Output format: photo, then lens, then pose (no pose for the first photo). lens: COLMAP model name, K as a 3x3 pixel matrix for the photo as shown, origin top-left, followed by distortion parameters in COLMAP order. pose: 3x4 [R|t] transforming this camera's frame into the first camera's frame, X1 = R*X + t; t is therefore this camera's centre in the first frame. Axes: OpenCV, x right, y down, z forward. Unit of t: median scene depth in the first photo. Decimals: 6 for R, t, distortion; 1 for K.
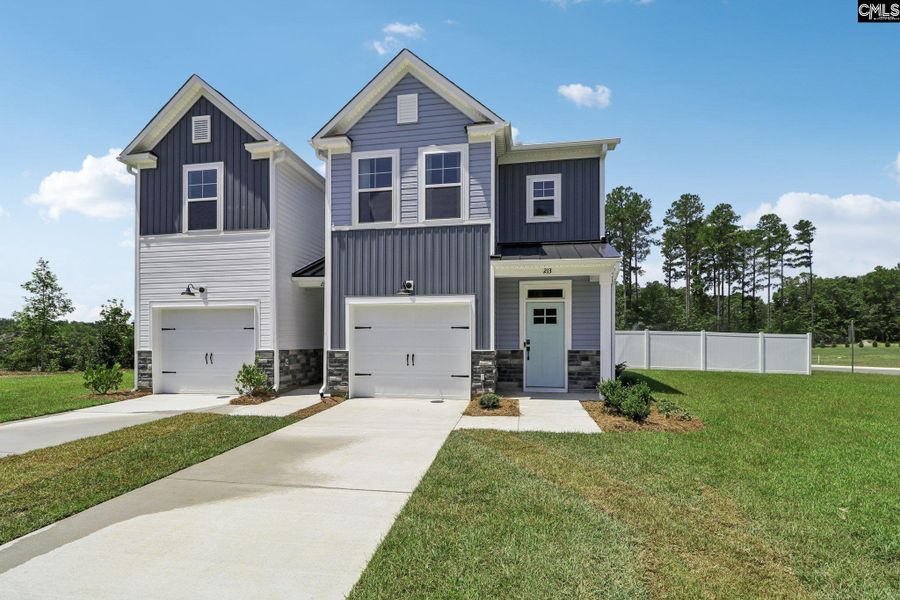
lens RADIAL K [[425.9, 0, 460.2], [0, 425.9, 341.4], [0, 0, 1]] dist [-0.013024, -0.001529]
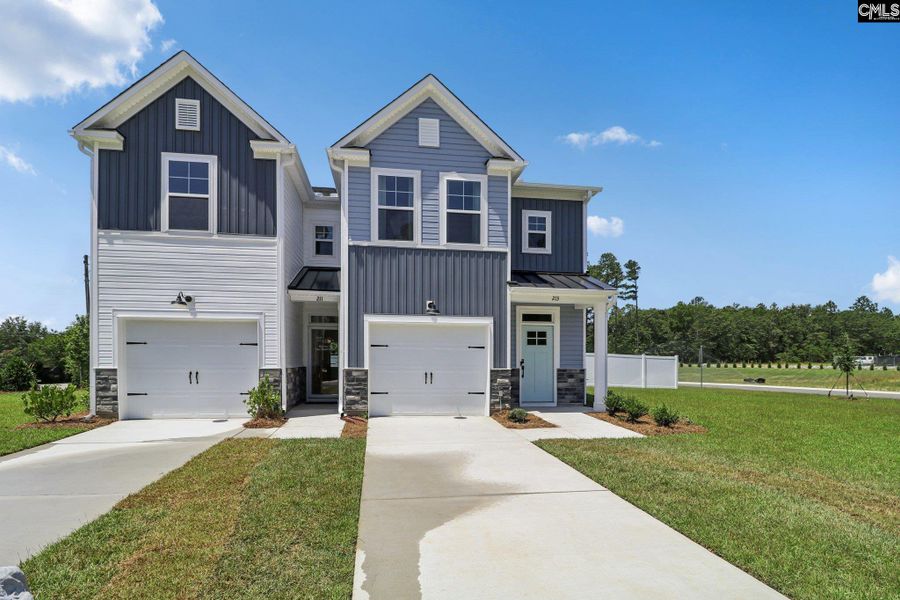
lens RADIAL K [[425.9, 0, 456.3], [0, 425.9, 359.7], [0, 0, 1]] dist [-0.013024, -0.001529]
pose [[0.954051, 0.008377, 0.299528, -0.343776], [-0.008215, 0.999965, -0.001802, 0.000490], [-0.299532, -0.000741, 0.954086, 0.003623]]
